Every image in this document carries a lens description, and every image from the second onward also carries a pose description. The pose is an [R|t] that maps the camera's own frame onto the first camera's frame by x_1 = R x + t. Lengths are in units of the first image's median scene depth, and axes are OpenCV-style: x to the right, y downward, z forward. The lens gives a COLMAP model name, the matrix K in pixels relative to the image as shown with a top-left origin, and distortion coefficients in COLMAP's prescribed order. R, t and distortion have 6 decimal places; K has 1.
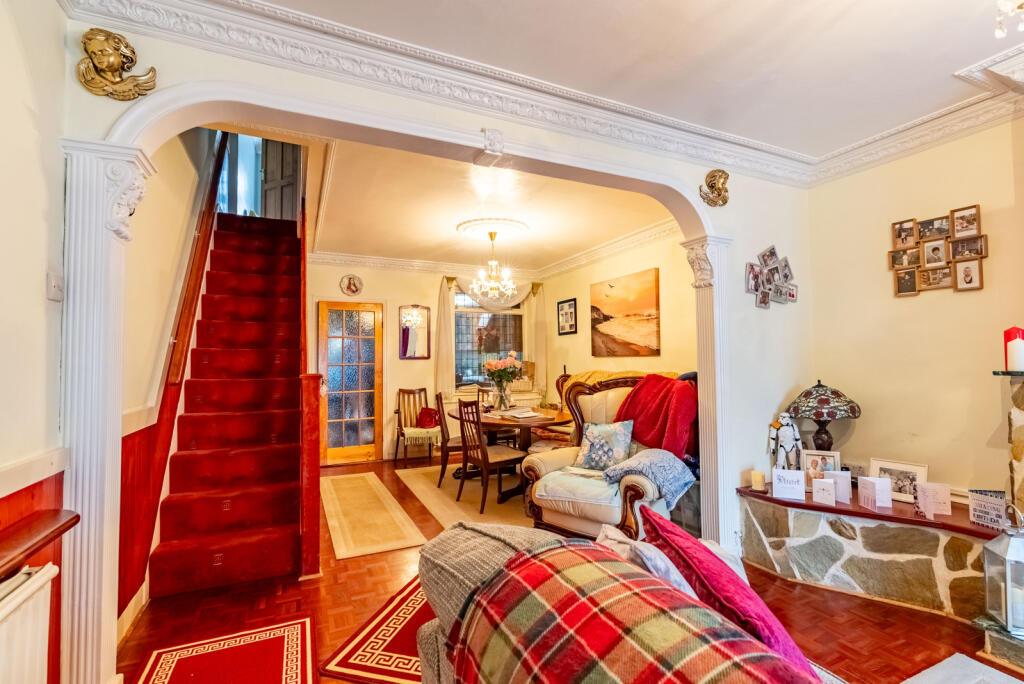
lens RADIAL K [[467.0, 0, 514.8], [0, 467.0, 342.7], [0, 0, 1]] dist [-0.002734, -0.000132]
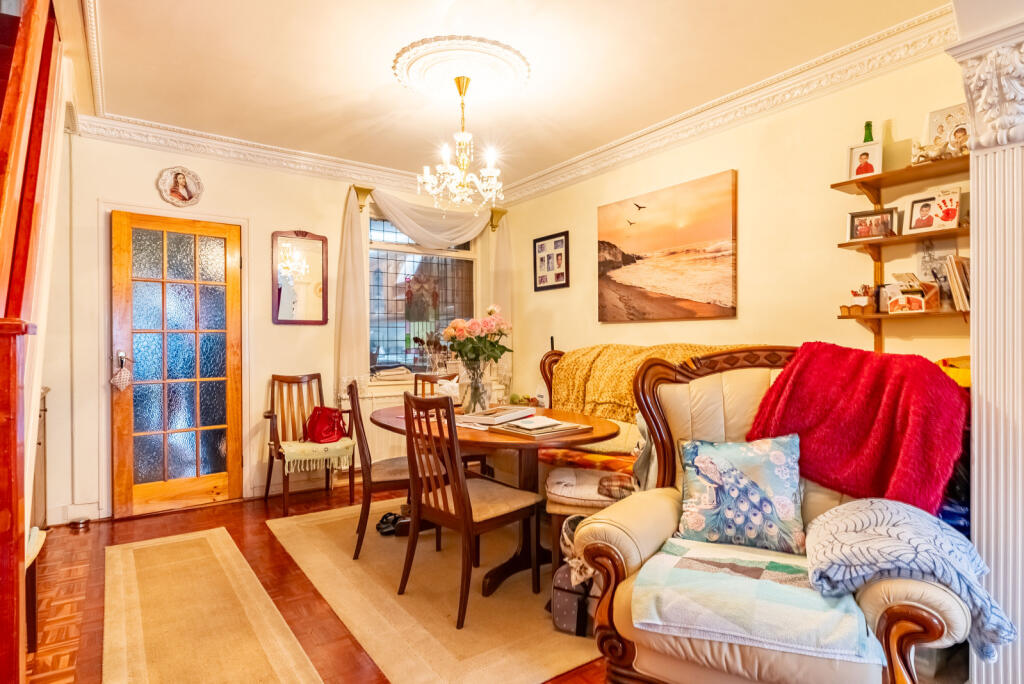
lens RADIAL K [[557.7, 0, 511.1], [0, 557.7, 344.5], [0, 0, 1]] dist [0.004518, 0.001121]
pose [[0.984761, 0.006649, 0.173783, -0.097915], [-0.013790, 0.999108, 0.039913, 0.037588], [-0.173363, -0.041701, 0.983975, 0.343886]]
